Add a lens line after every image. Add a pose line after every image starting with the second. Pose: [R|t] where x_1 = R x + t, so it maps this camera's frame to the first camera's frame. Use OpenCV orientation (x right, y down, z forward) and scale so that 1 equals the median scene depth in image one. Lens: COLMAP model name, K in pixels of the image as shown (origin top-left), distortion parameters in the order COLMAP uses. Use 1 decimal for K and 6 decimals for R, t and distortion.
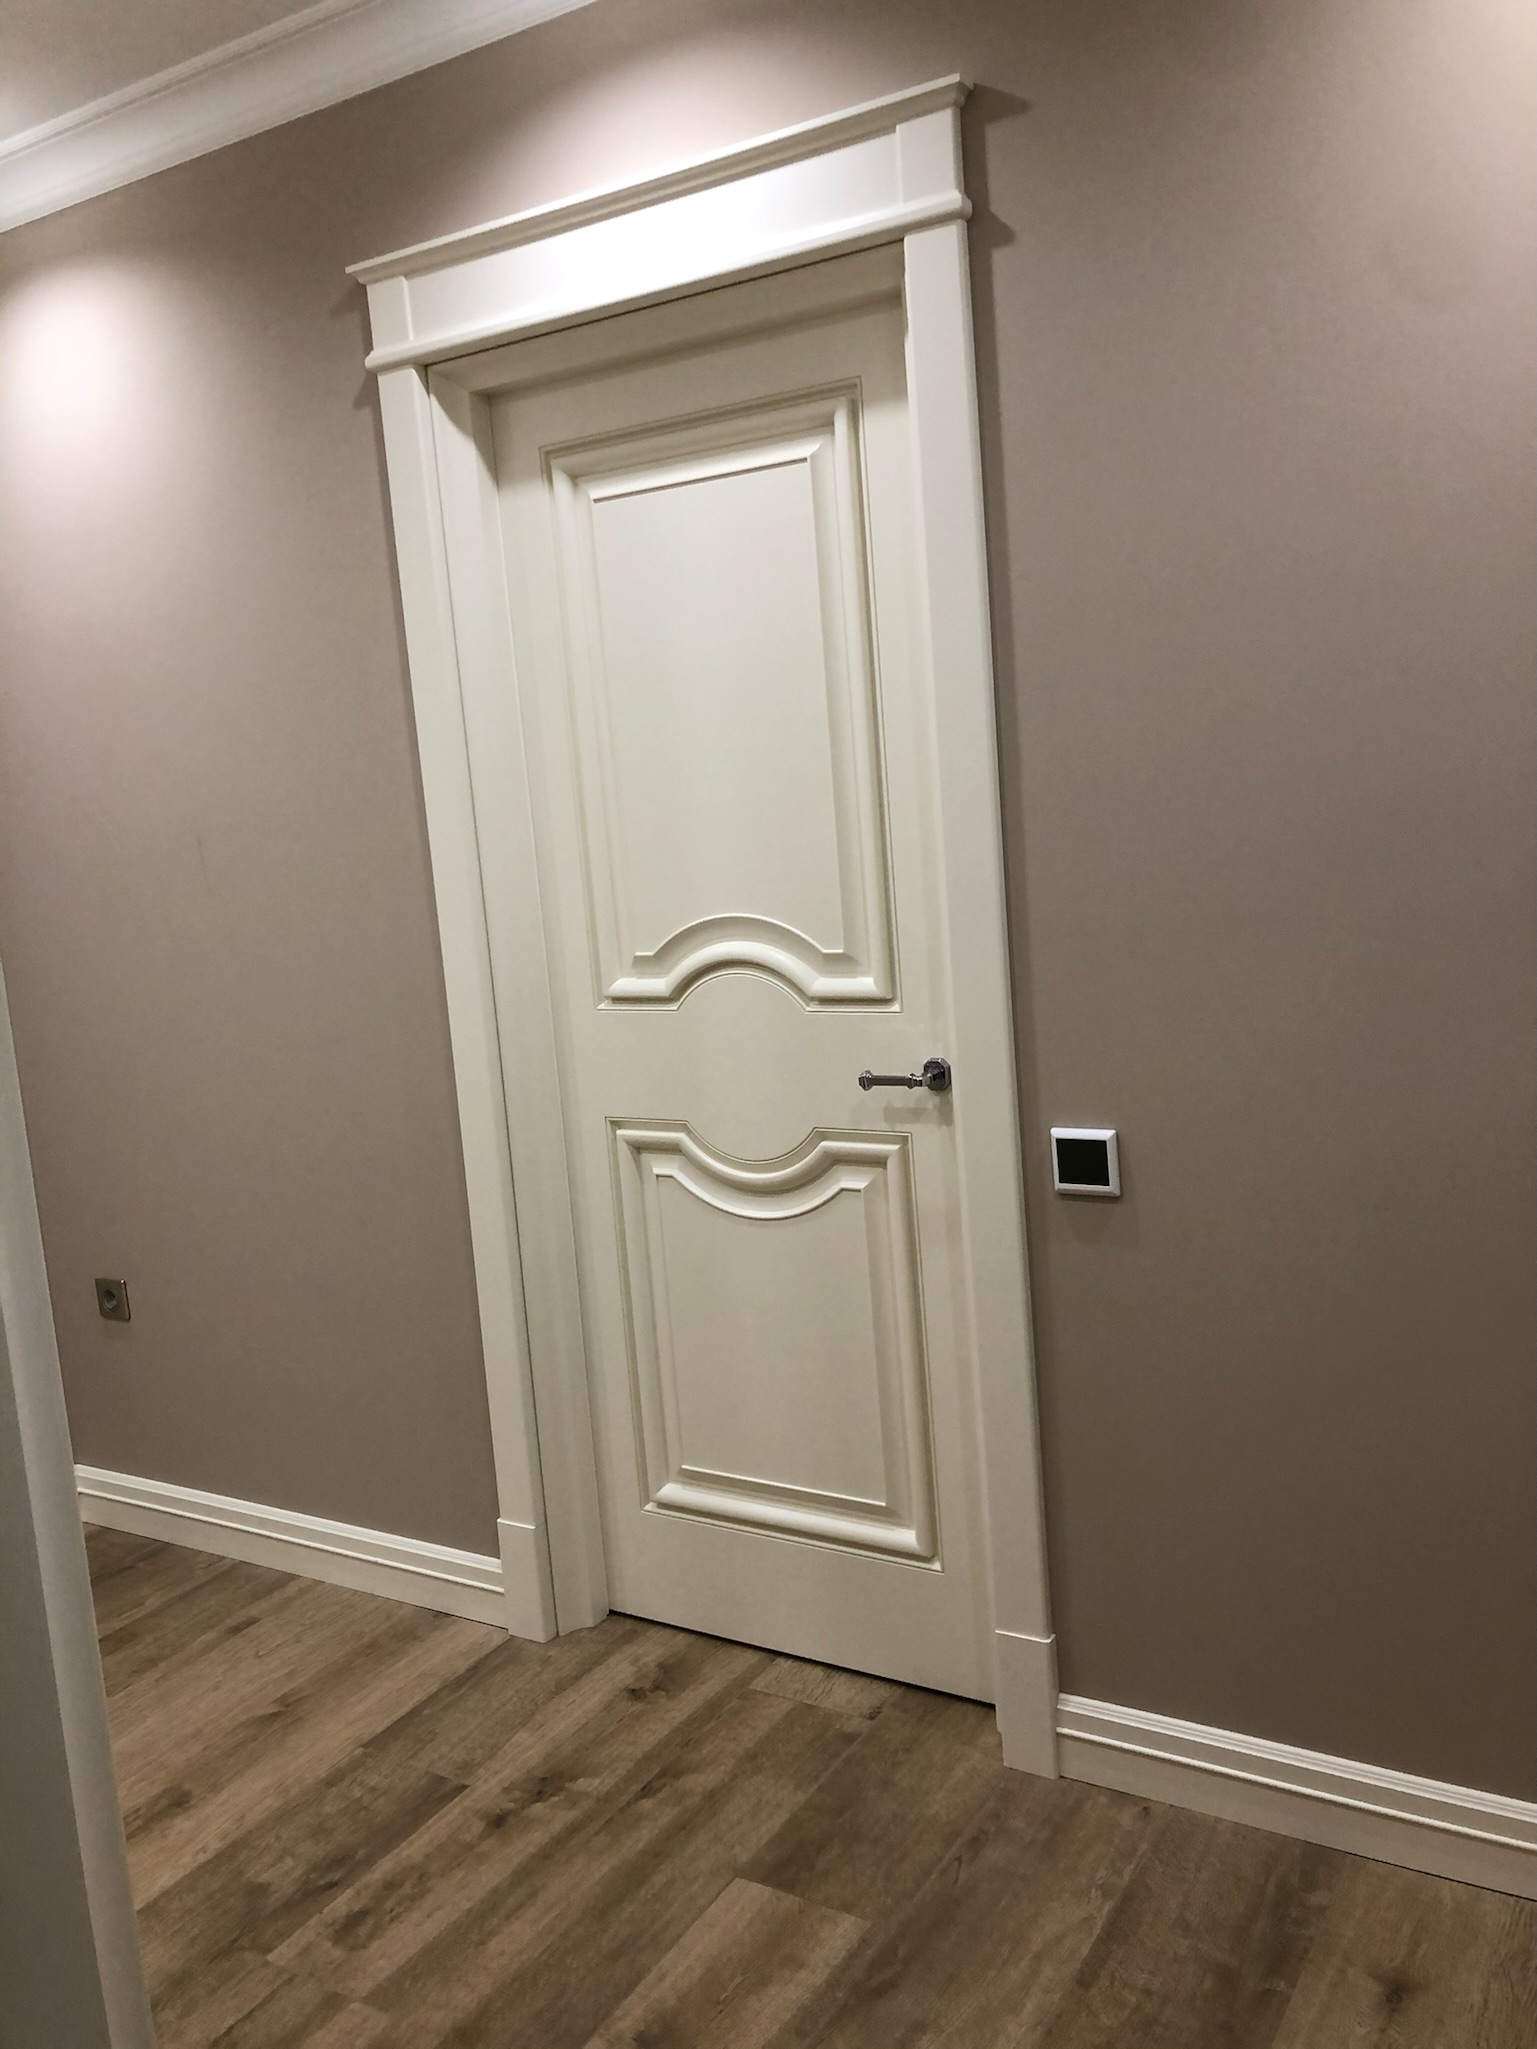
lens RADIAL K [[1681.3, 0, 746.9], [0, 1681.3, 1011.2], [0, 0, 1]] dist [0.022684, -0.002810]
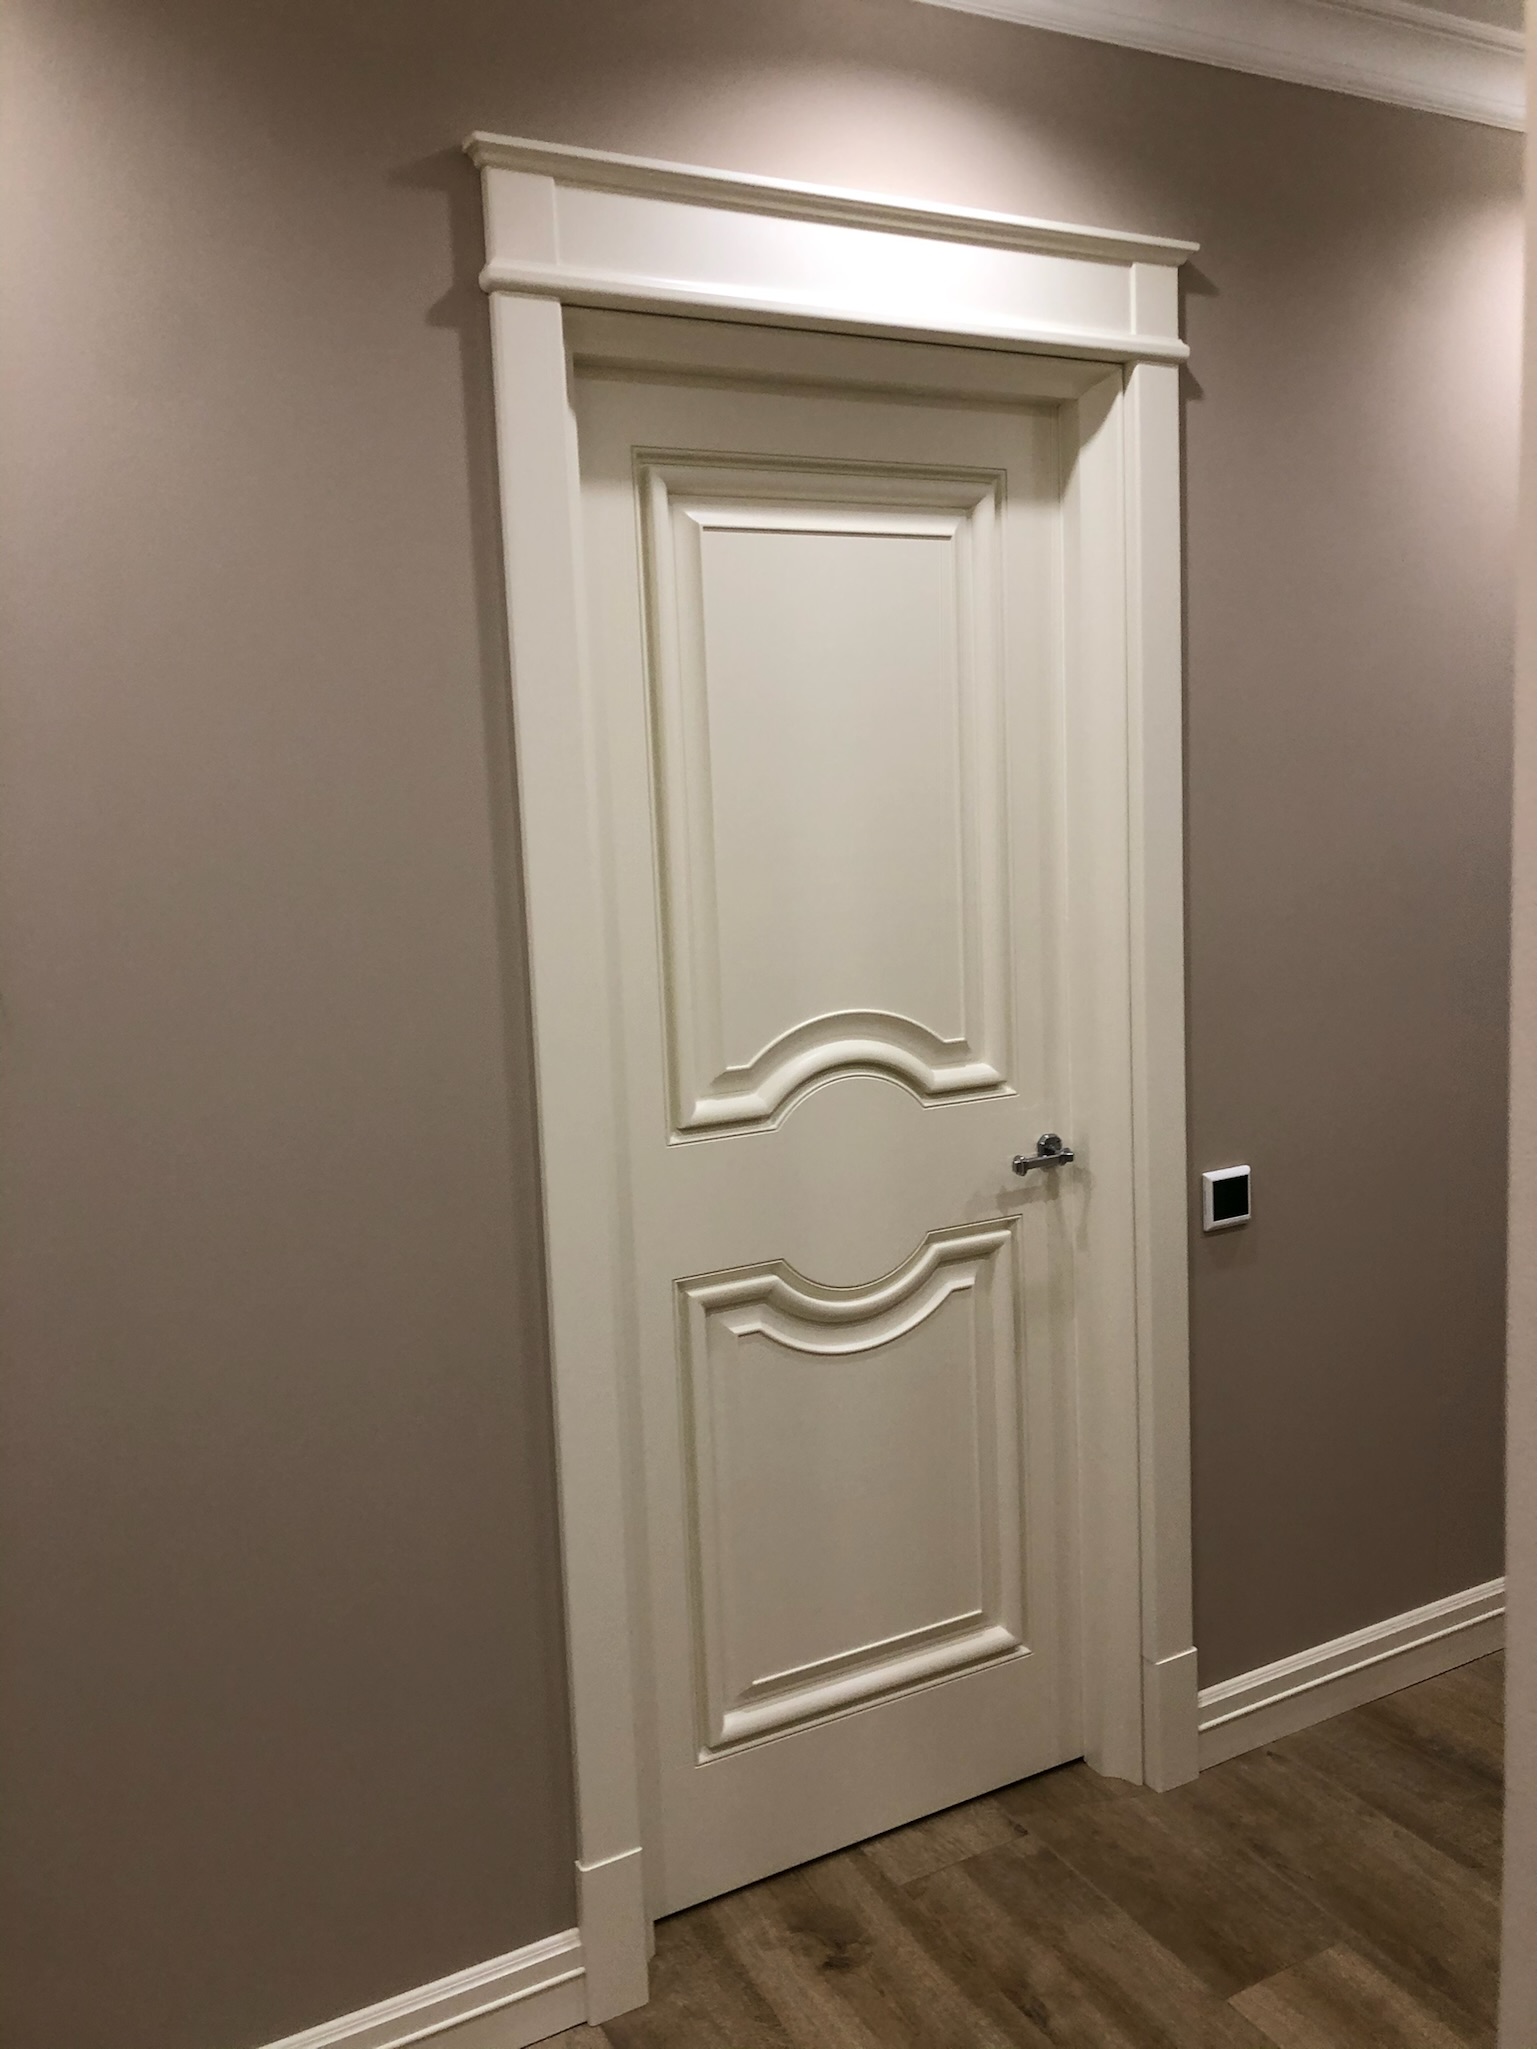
lens RADIAL K [[1671.4, 0, 742.4], [0, 1671.4, 995.0], [0, 0, 1]] dist [0.008153, 0.009546]
pose [[0.500387, -0.043717, 0.864698, -0.839279], [0.121671, 0.992364, -0.020237, -0.057383], [-0.857210, 0.115335, 0.501885, 0.622862]]
